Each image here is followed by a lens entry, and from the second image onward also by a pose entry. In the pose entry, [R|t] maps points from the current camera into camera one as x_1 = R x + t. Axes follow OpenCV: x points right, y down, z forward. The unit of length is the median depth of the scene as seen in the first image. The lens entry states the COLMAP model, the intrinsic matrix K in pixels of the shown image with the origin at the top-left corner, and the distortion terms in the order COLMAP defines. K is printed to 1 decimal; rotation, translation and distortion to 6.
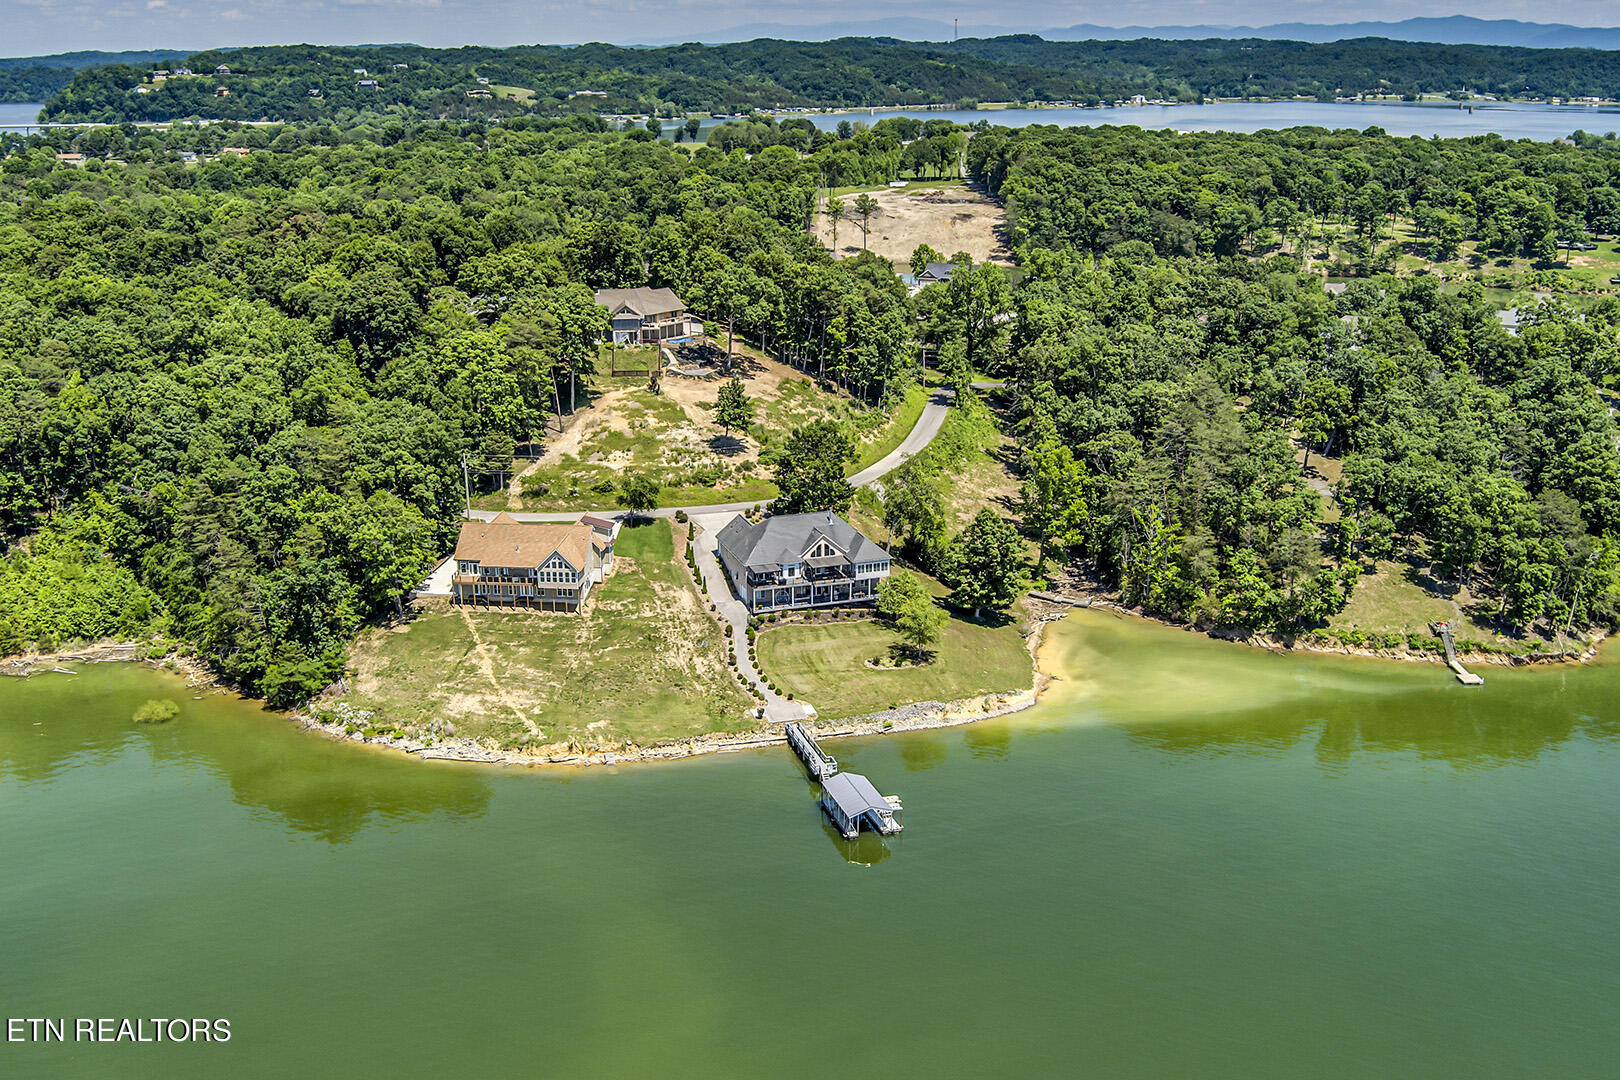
lens RADIAL K [[1327.0, 0, 810.0], [0, 1327.0, 540.0], [0, 0, 1]] dist [-0.079086, 0.040317]
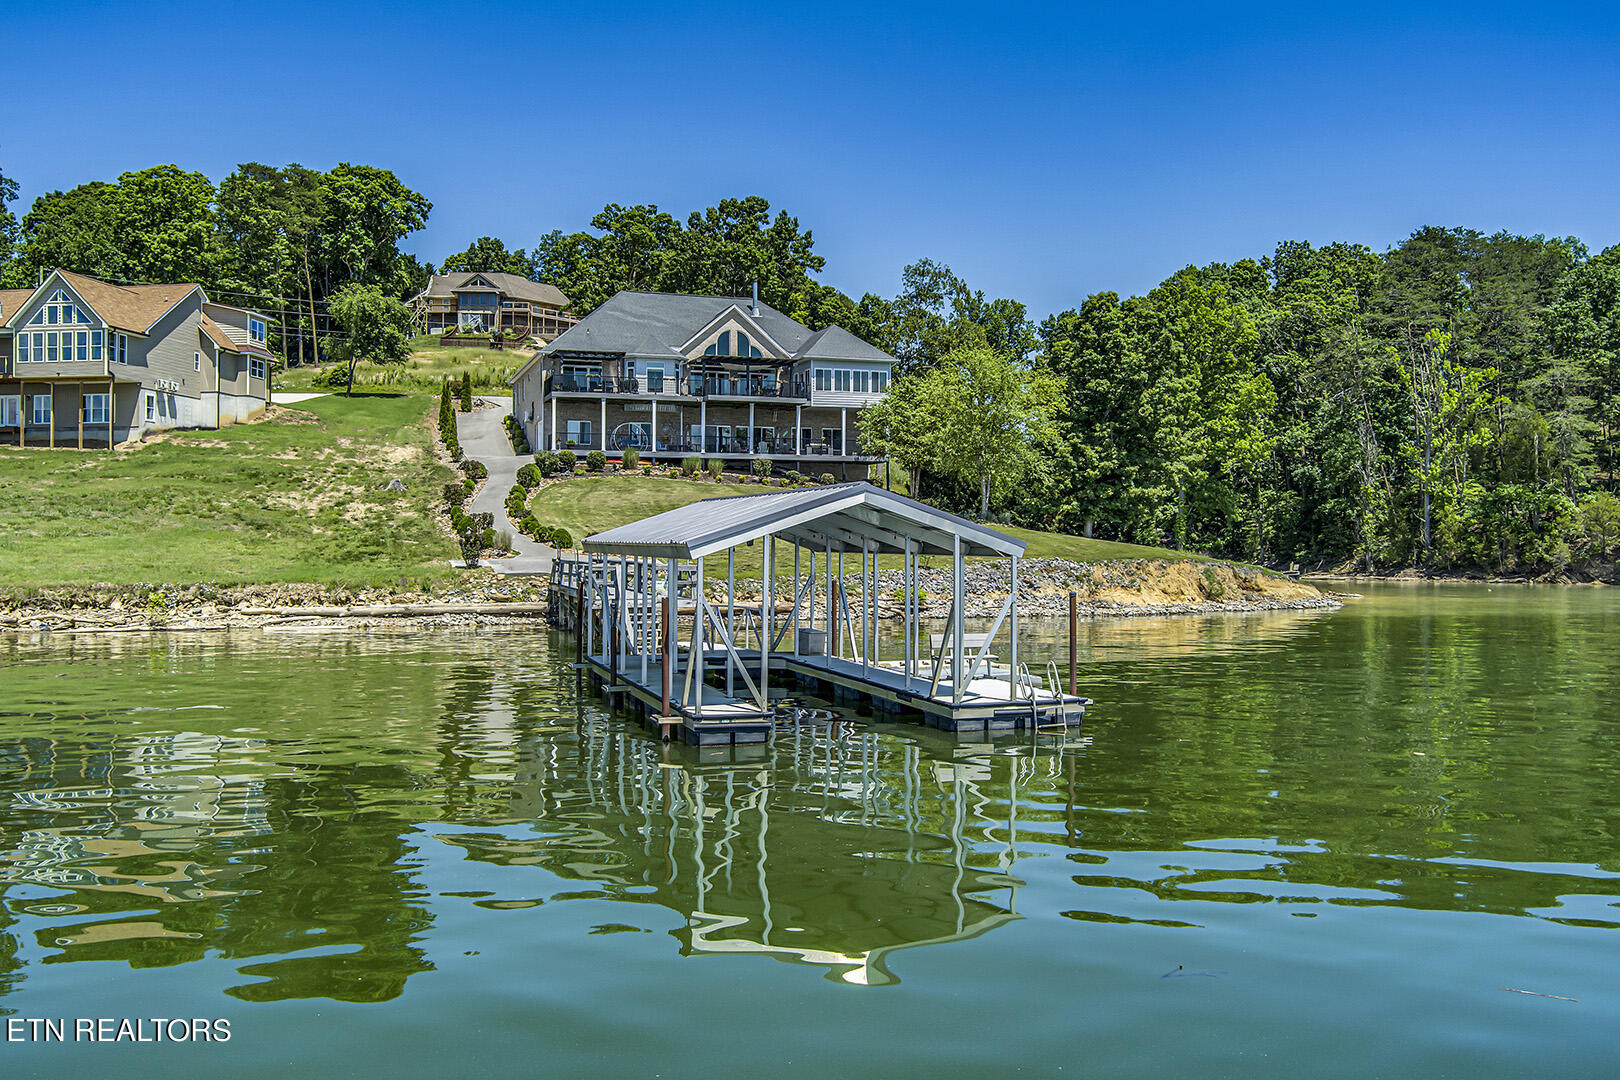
lens RADIAL K [[1254.3, 0, 810.0], [0, 1254.3, 540.0], [0, 0, 1]] dist [-0.064979, 0.005770]
pose [[0.999754, 0.009939, 0.019846, 0.026906], [-0.004639, 0.967963, -0.251050, 0.168810], [-0.021706, 0.250896, 0.967771, 0.629241]]
